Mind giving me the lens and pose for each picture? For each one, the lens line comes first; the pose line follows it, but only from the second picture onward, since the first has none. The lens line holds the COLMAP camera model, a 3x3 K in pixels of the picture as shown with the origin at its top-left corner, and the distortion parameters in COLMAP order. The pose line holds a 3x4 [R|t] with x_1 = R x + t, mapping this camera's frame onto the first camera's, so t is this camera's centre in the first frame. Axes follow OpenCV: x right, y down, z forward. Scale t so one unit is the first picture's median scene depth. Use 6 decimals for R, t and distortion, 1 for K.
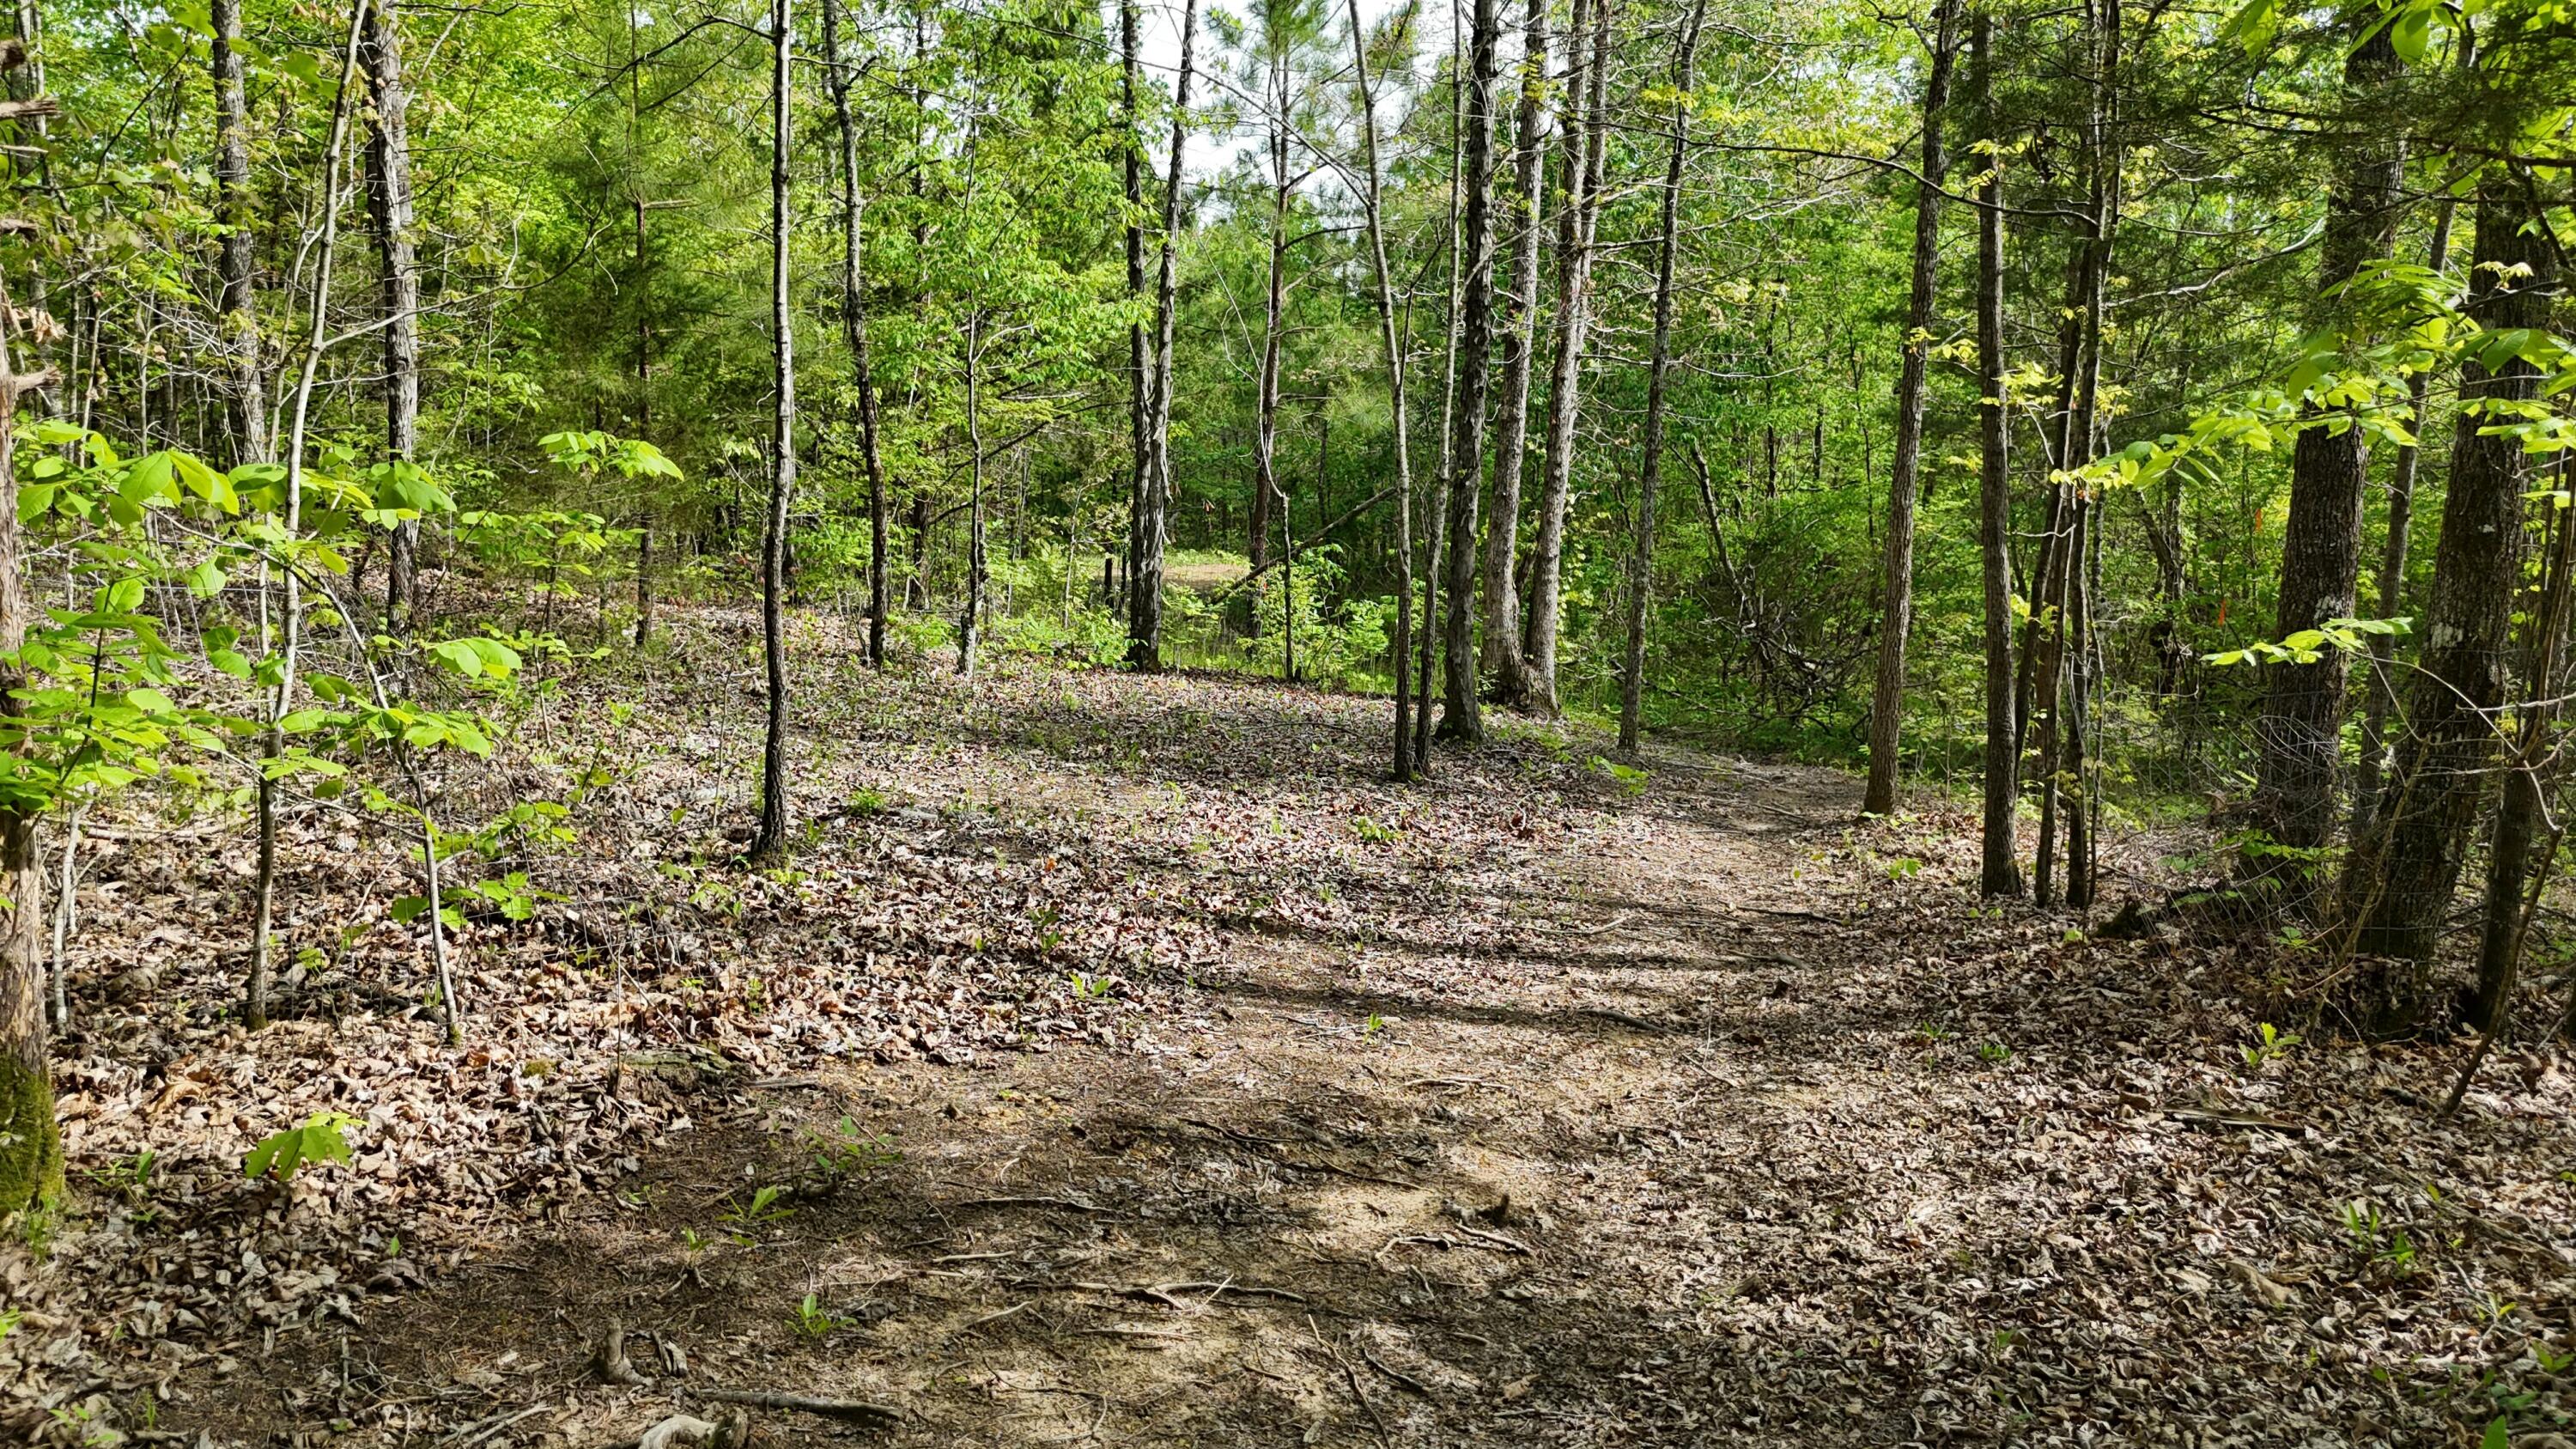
lens RADIAL K [[1926.8, 0, 1271.3], [0, 1926.8, 726.2], [0, 0, 1]] dist [0.058612, -0.044984]
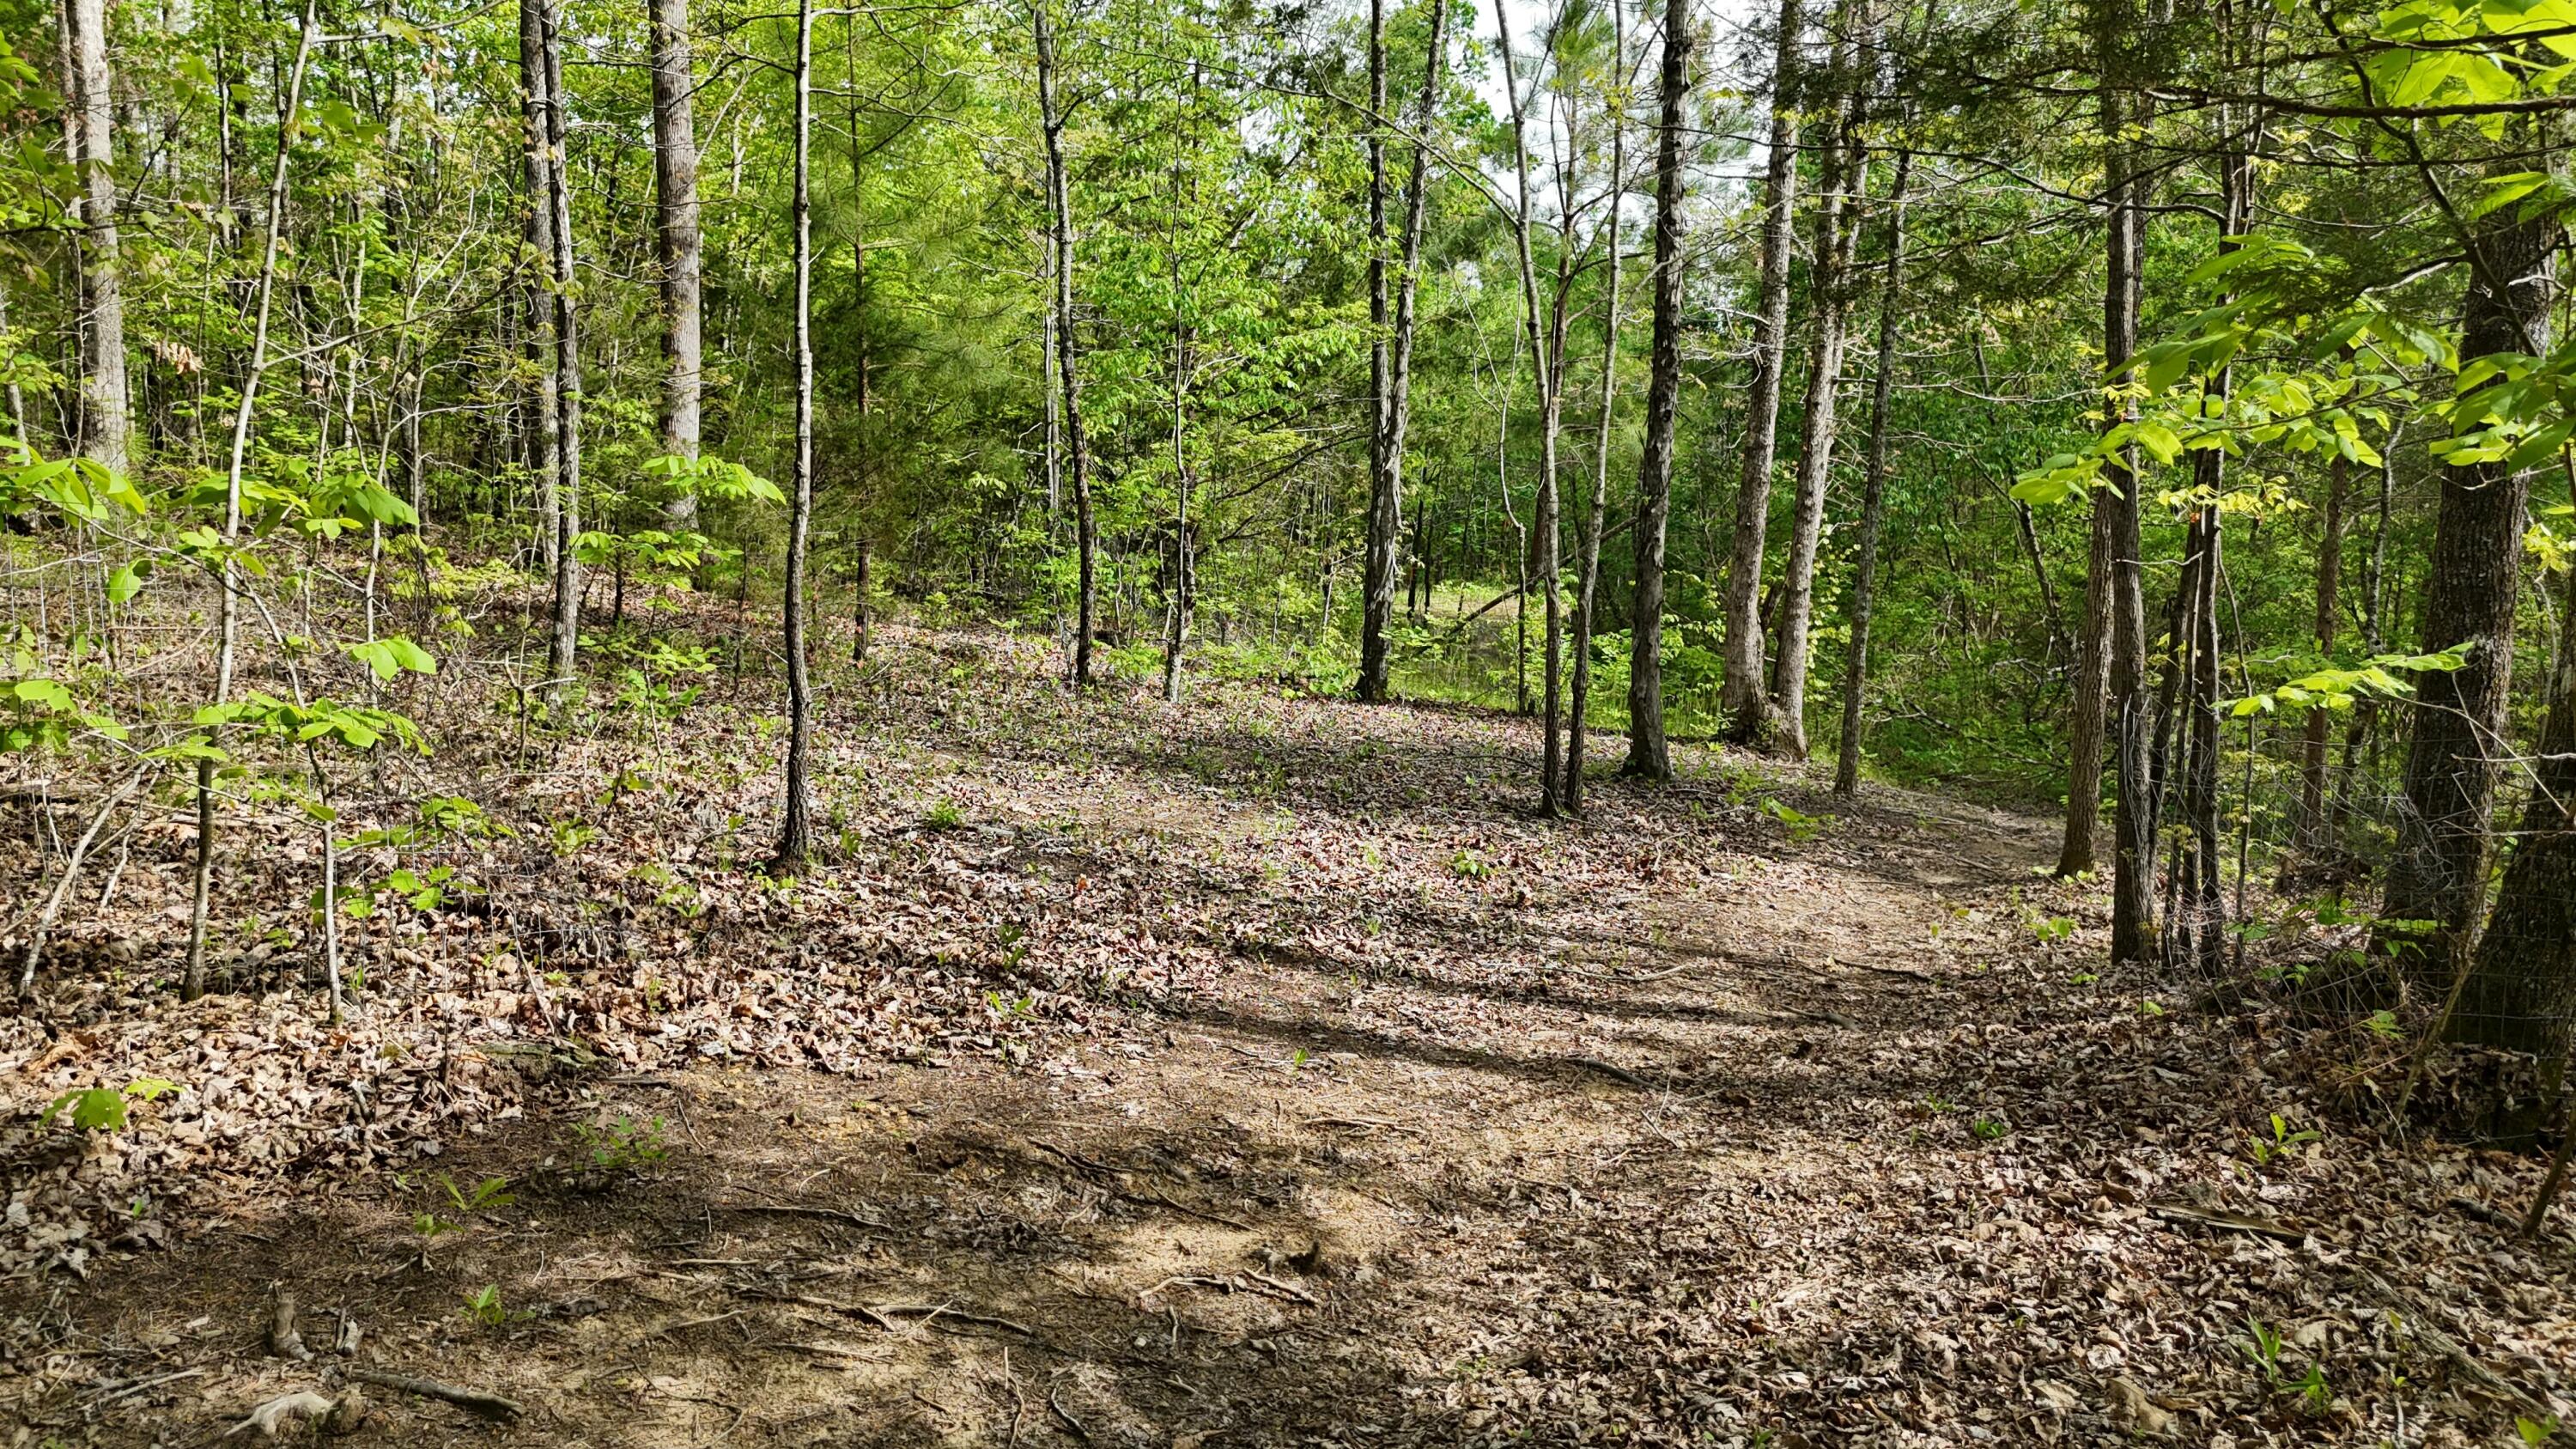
lens RADIAL K [[1926.8, 0, 1292.6], [0, 1926.8, 717.4], [0, 0, 1]] dist [0.058612, -0.044984]
pose [[0.980593, 0.022382, -0.194771, 0.239199], [-0.027054, 0.999406, -0.021361, 0.004918], [0.194177, 0.026216, 0.980616, 0.050405]]
